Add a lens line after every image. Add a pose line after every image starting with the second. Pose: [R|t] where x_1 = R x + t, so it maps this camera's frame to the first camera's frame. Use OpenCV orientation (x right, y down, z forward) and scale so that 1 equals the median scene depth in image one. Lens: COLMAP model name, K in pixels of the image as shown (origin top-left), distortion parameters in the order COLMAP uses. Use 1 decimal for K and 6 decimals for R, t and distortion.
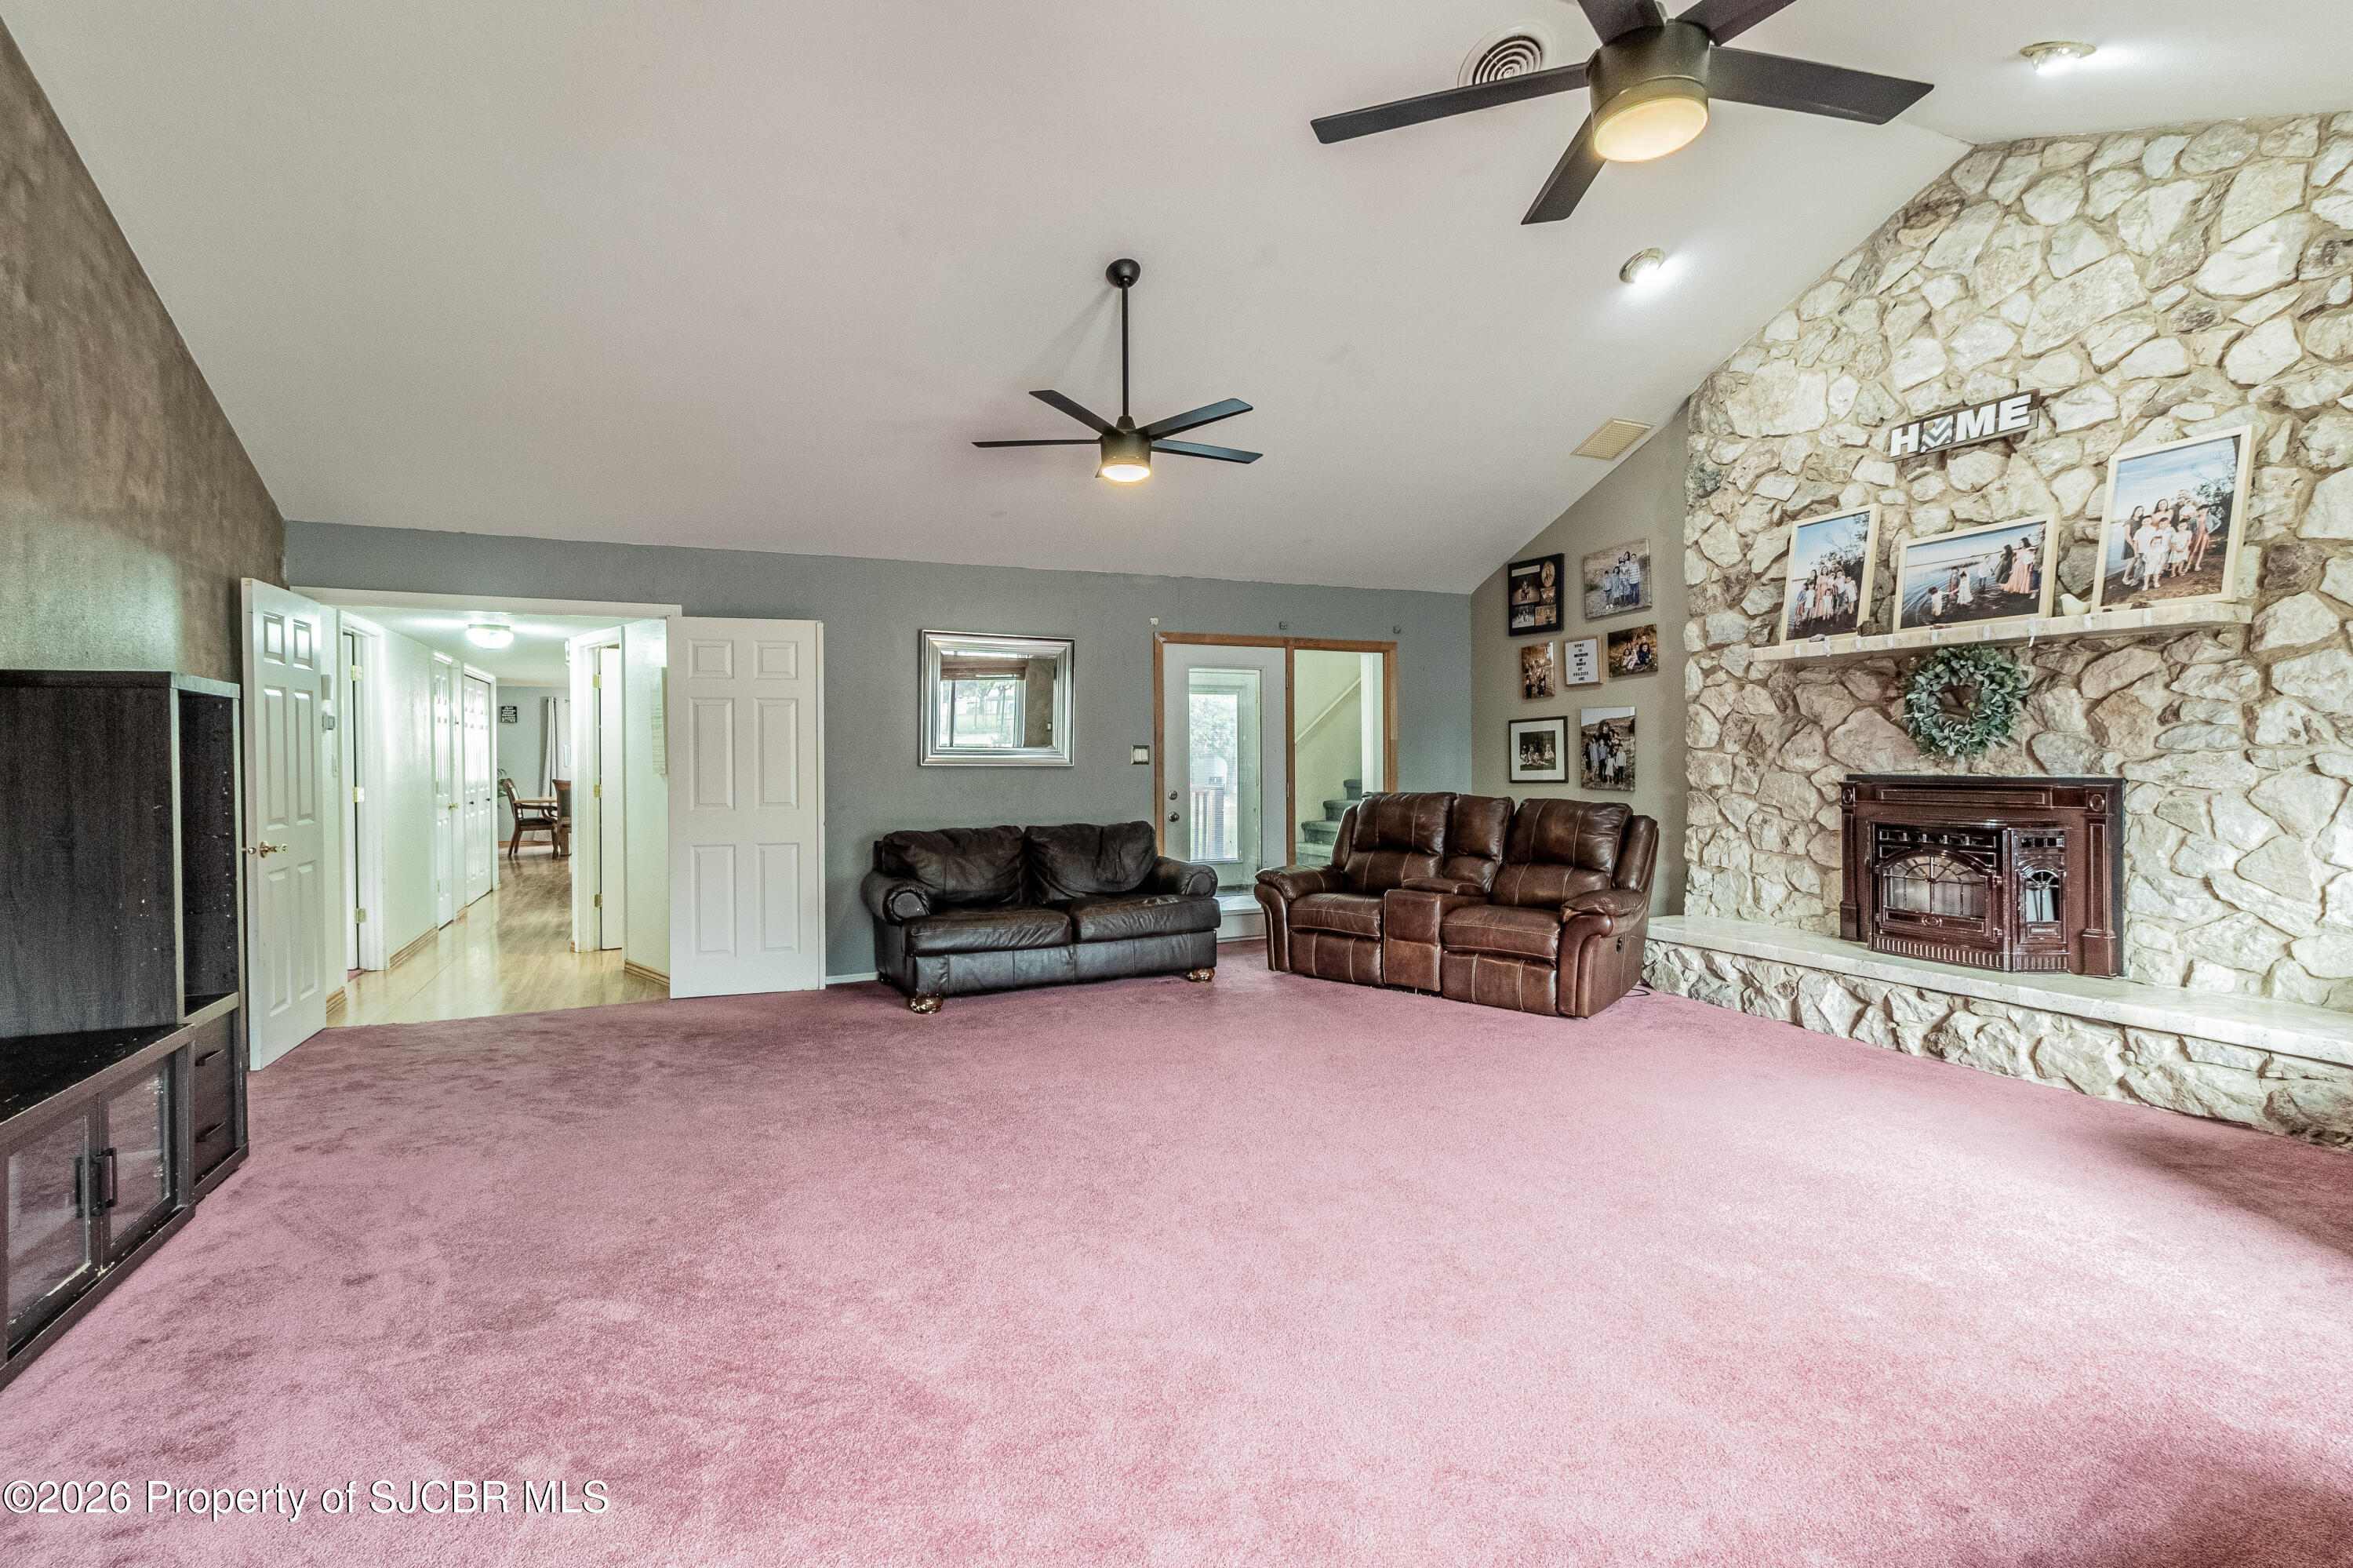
lens RADIAL K [[1080.3, 0, 1181.6], [0, 1080.3, 775.1], [0, 0, 1]] dist [0.003707, 0.000214]
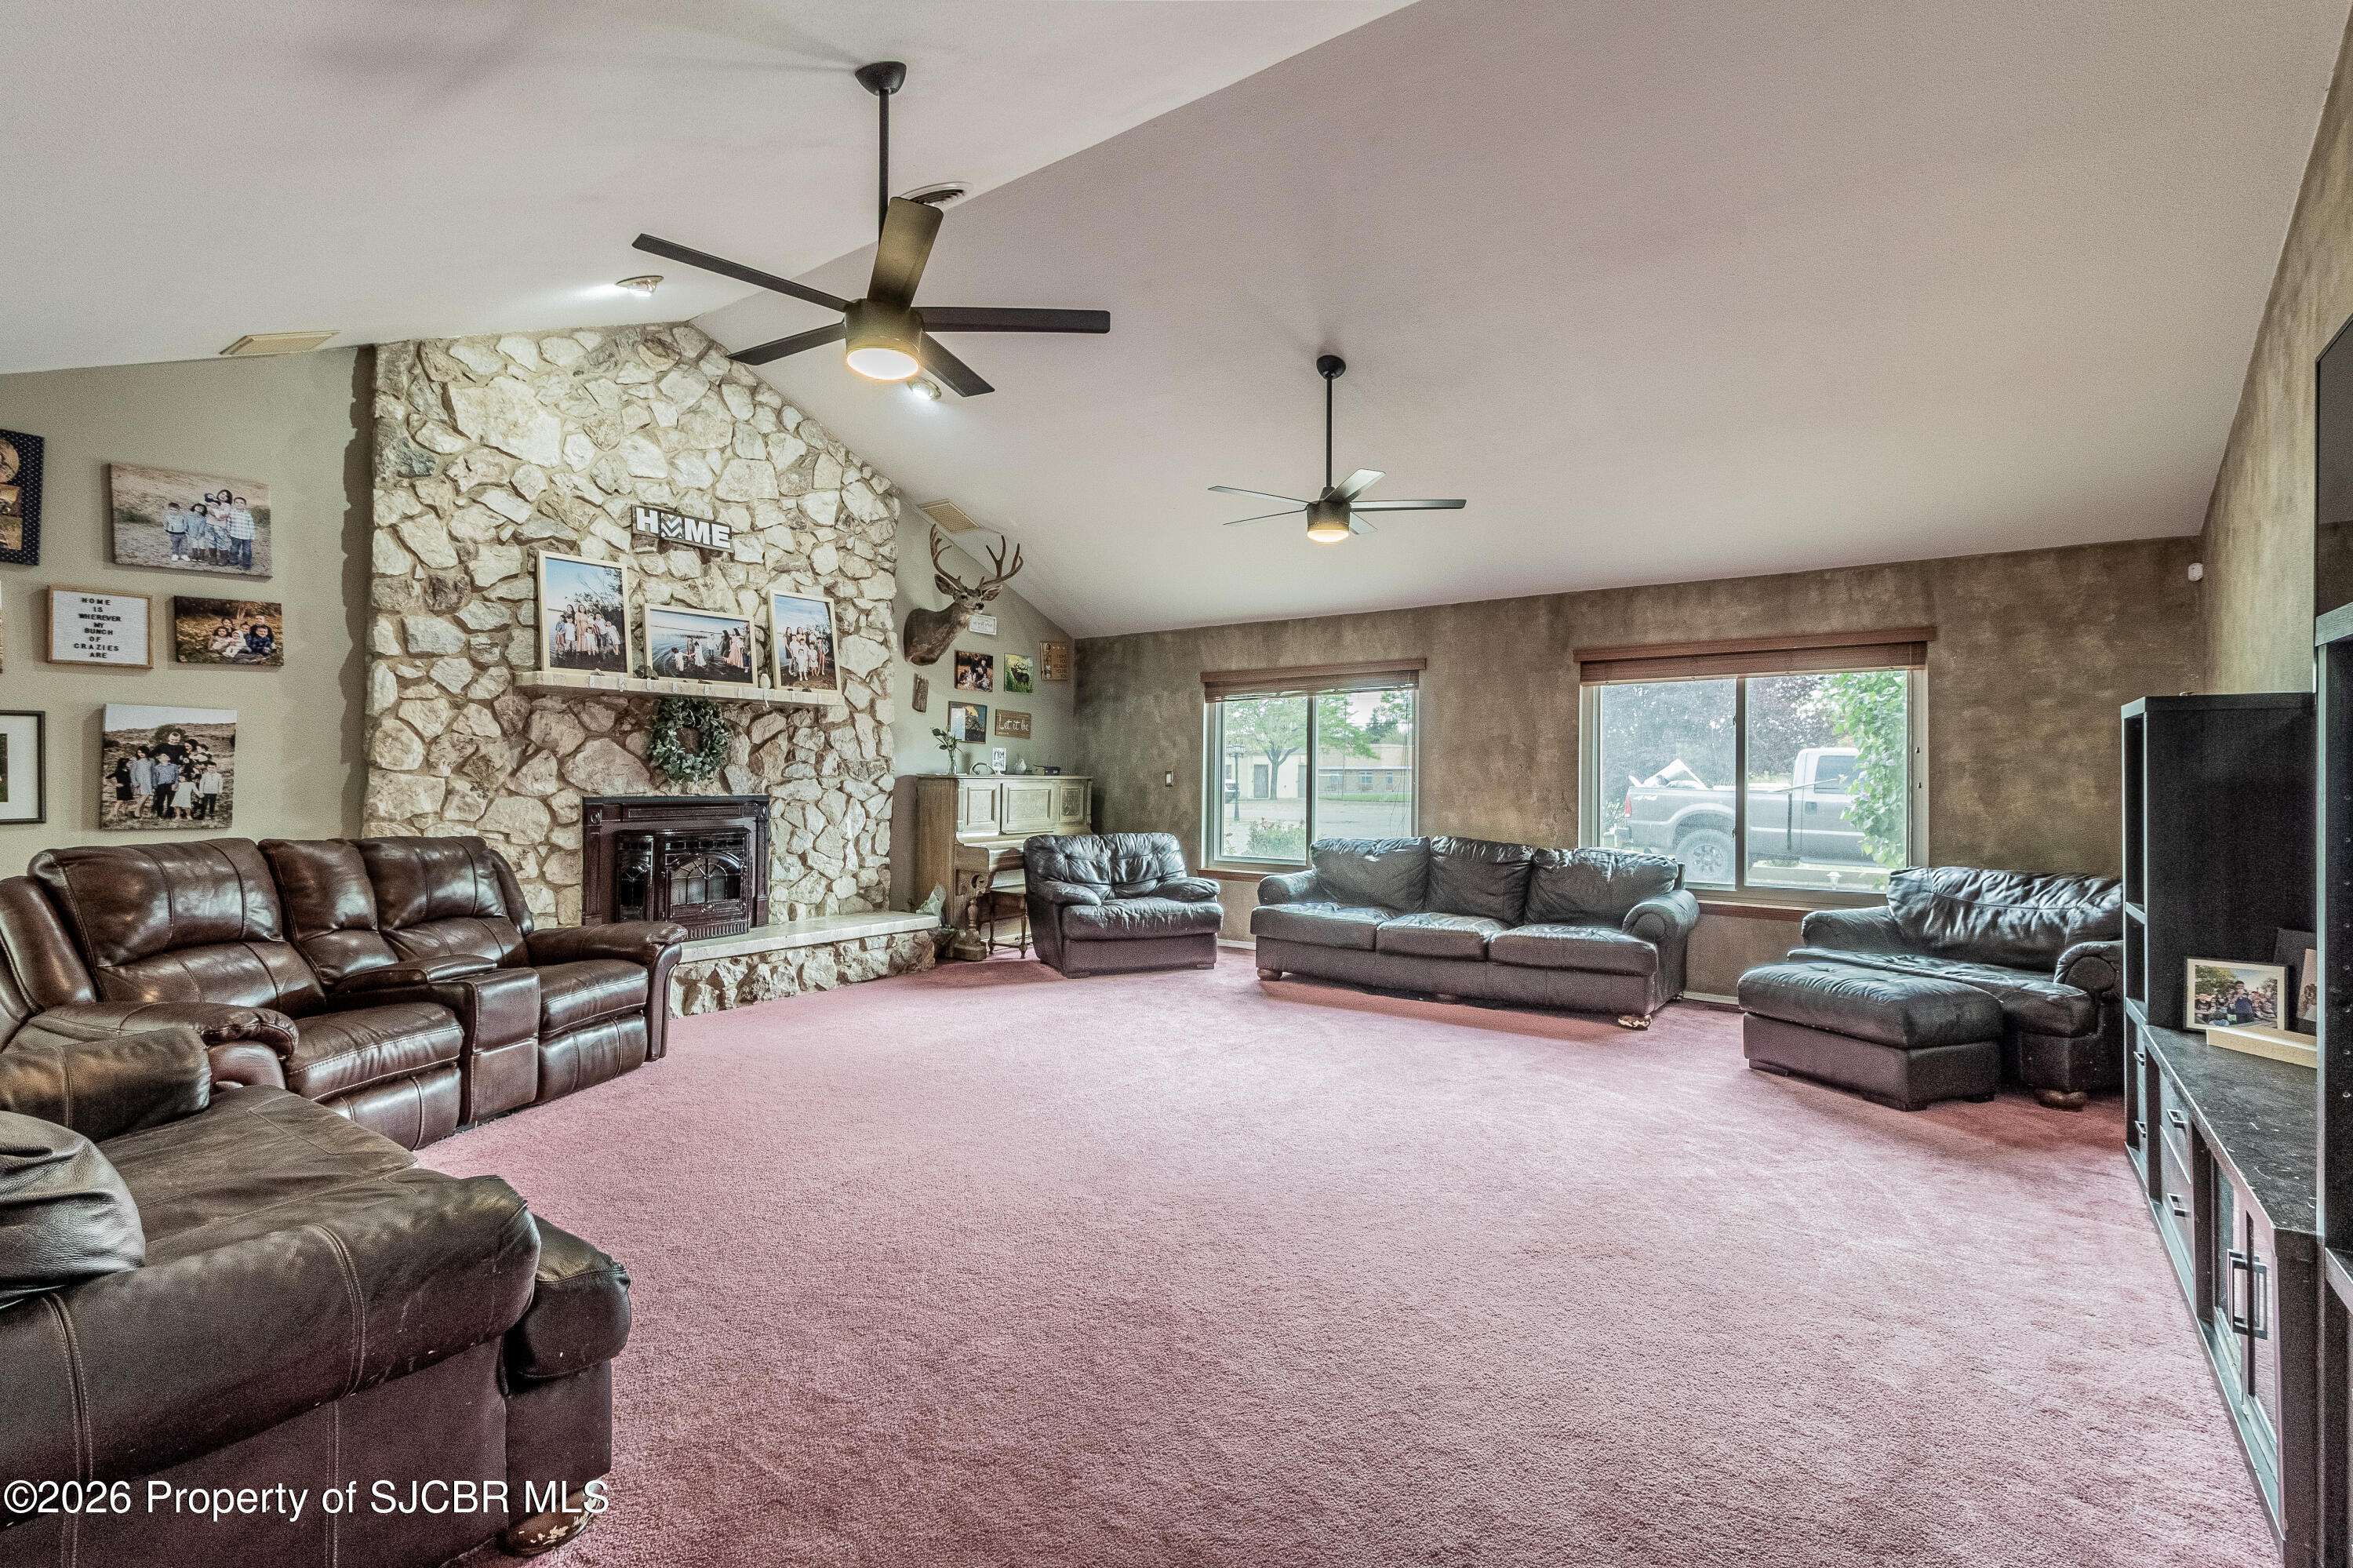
lens RADIAL K [[1080.3, 0, 1180.2], [0, 1080.3, 776.1], [0, 0, 1]] dist [0.003707, 0.000214]
pose [[-0.483595, 0.005401, 0.875275, -0.645009], [0.012658, 0.999920, 0.000824, -0.015634], [-0.875200, 0.011478, -0.483625, 1.012482]]
